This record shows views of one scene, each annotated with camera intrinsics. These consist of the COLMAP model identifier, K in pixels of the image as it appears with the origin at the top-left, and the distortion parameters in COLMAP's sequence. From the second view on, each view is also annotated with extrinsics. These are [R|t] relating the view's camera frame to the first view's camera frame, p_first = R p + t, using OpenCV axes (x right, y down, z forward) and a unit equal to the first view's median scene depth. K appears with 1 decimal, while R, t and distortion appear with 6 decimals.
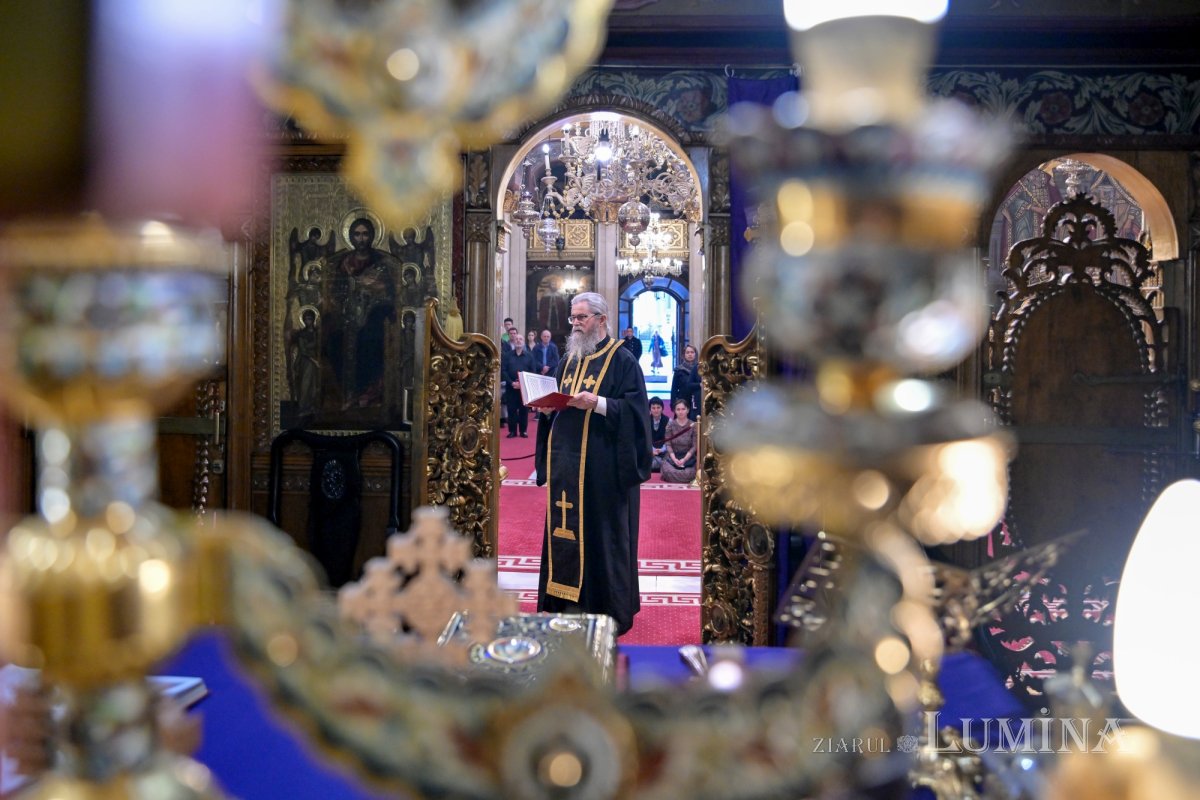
lens RADIAL K [[2349.9, 0, 600.0], [0, 2349.9, 400.0], [0, 0, 1]] dist [-0.047390, 0.037186]
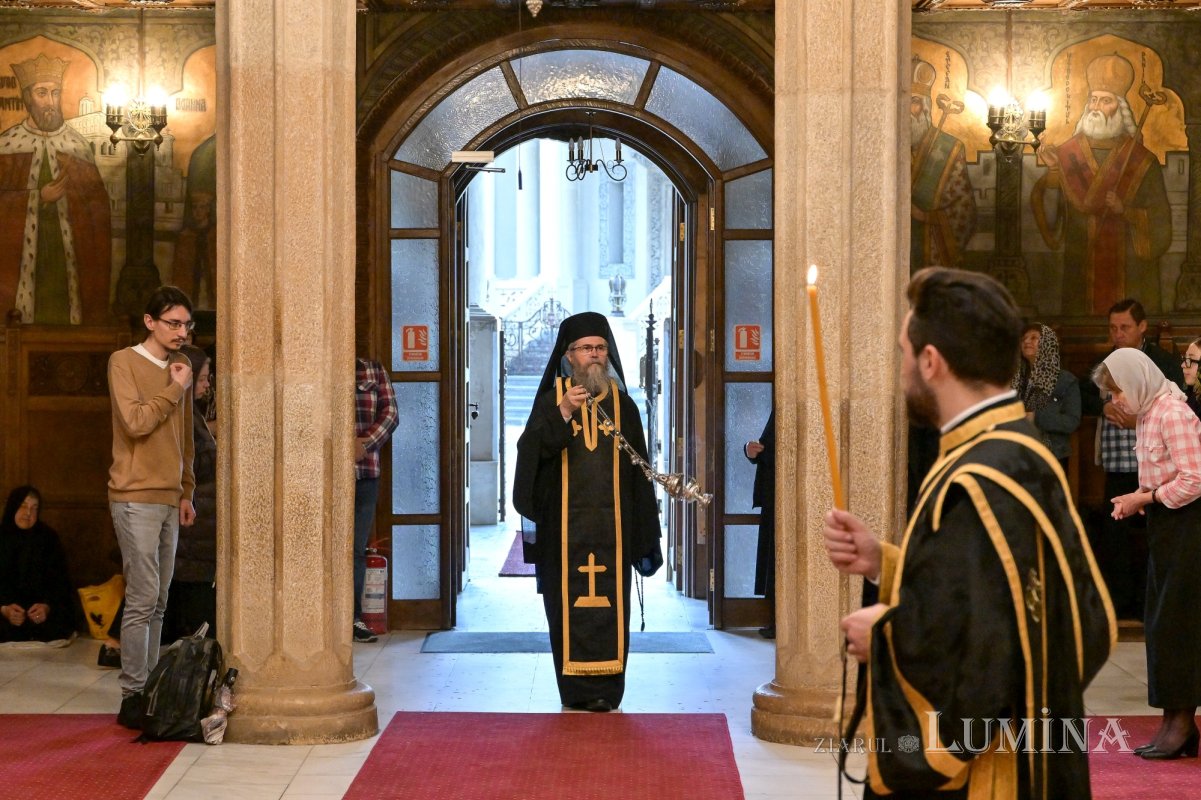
lens RADIAL K [[2351.9, 0, 600.5], [0, 2351.9, 400.0], [0, 0, 1]] dist [-0.047390, 0.037186]
pose [[0.999665, -0.000315, -0.025870, 0.030438], [0.000128, 0.999974, -0.007226, -0.022478], [0.025872, 0.007220, 0.999639, 0.809210]]
